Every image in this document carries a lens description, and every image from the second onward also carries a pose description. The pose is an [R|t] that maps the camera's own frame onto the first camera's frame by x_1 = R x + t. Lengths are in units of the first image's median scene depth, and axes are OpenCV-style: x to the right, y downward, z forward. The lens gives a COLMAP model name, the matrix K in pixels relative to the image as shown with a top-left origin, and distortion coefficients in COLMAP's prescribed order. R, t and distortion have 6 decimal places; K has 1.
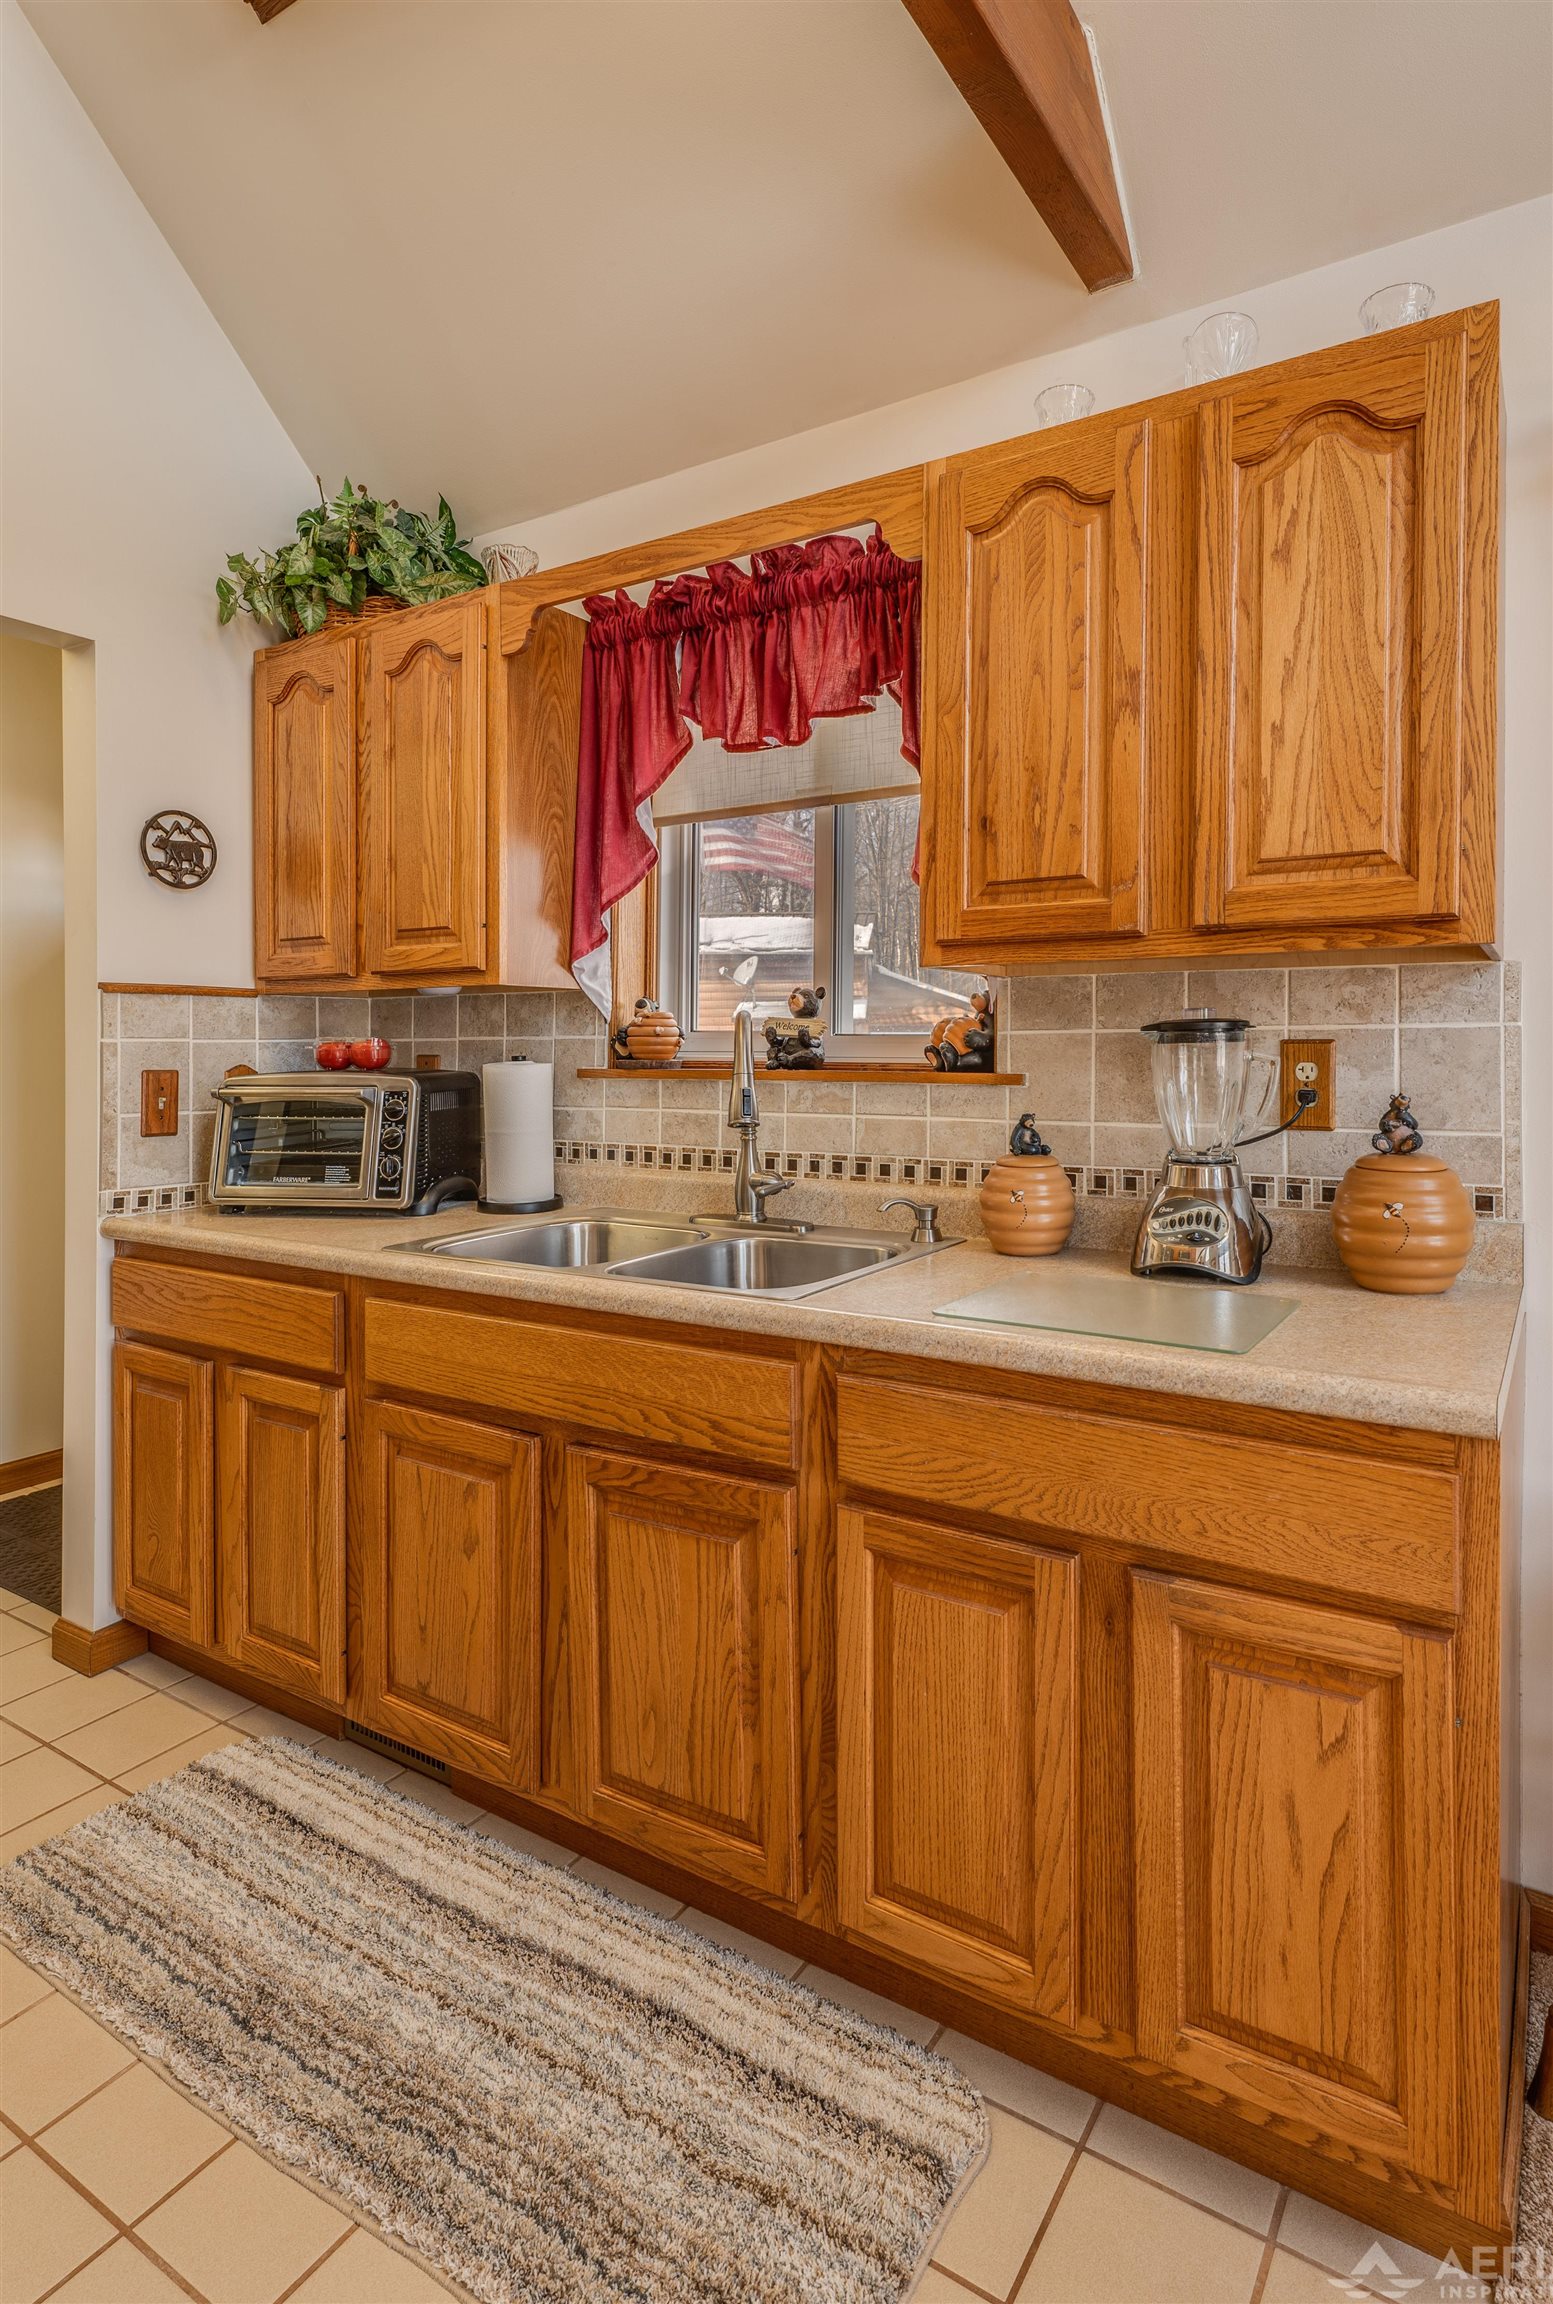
lens RADIAL K [[1205.3, 0, 807.0], [0, 1205.3, 1049.7], [0, 0, 1]] dist [-0.008134, -0.001371]
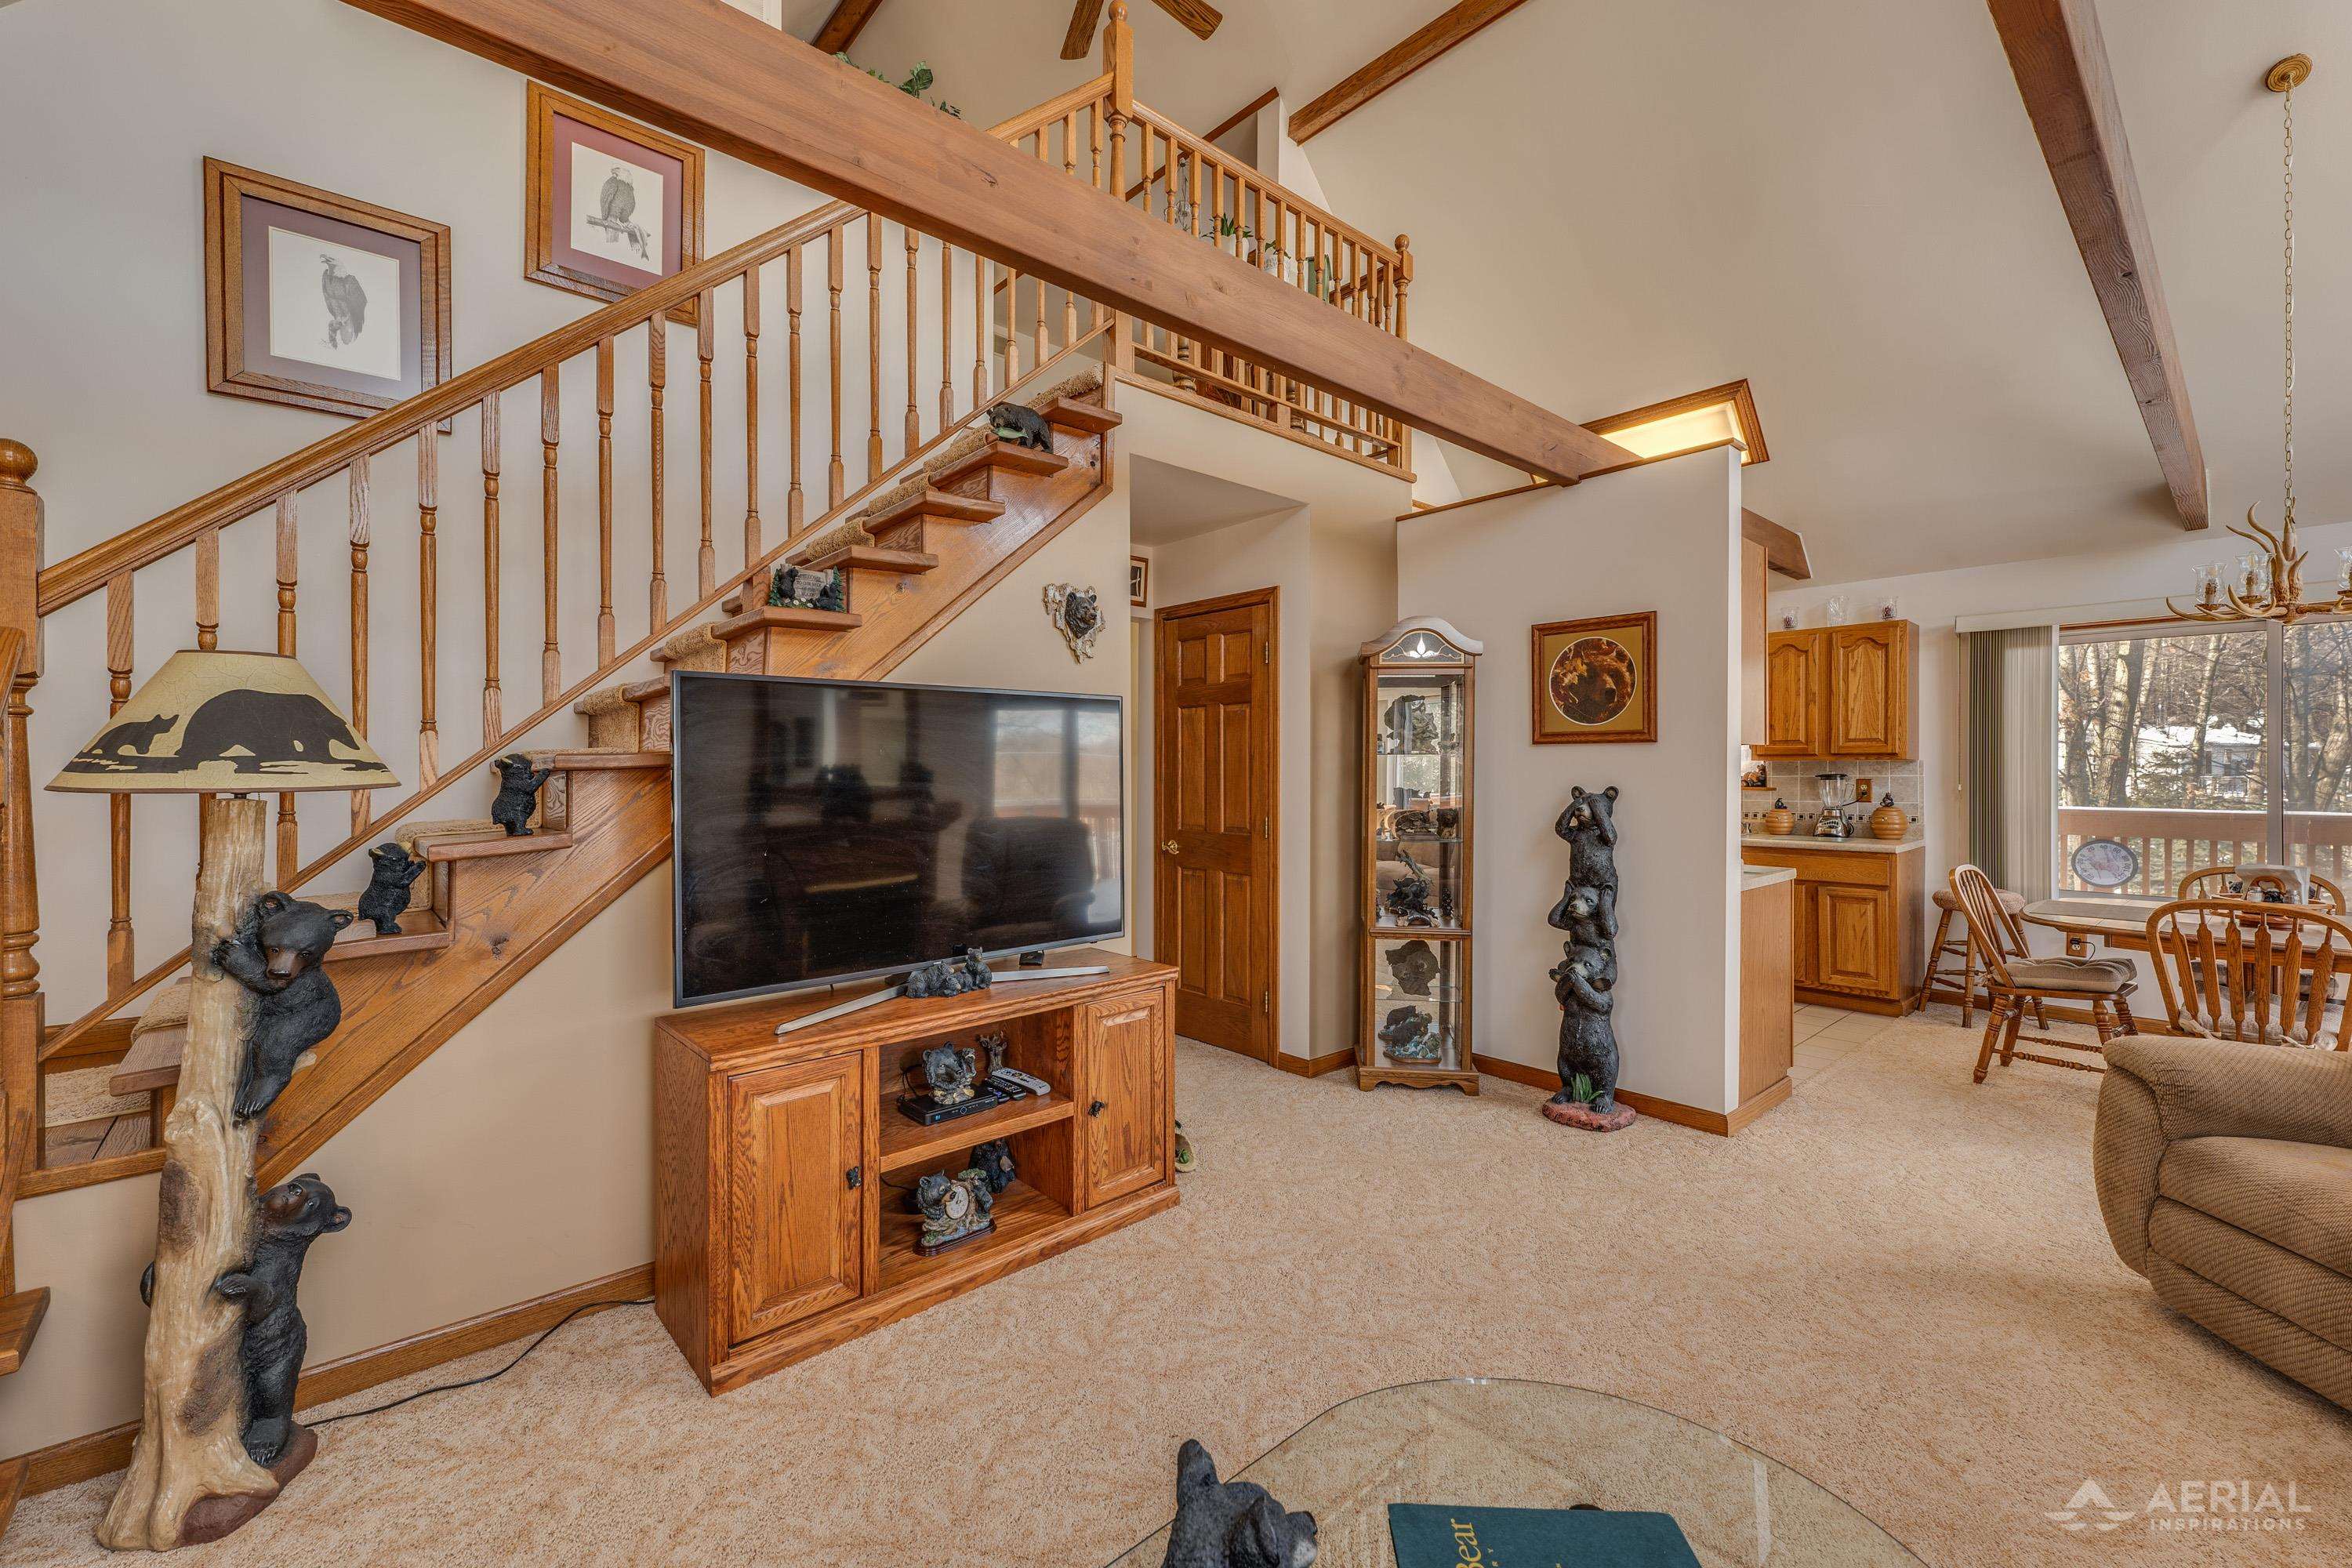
lens RADIAL K [[961.7, 0, 1166.5], [0, 961.7, 762.6], [0, 0, 1]] dist [0.001516, -0.000091]
pose [[0.959456, -0.001238, -0.281855, -0.957847], [-0.001618, 0.999950, -0.009900, -0.029925], [0.281853, 0.009955, 0.959406, -2.879763]]
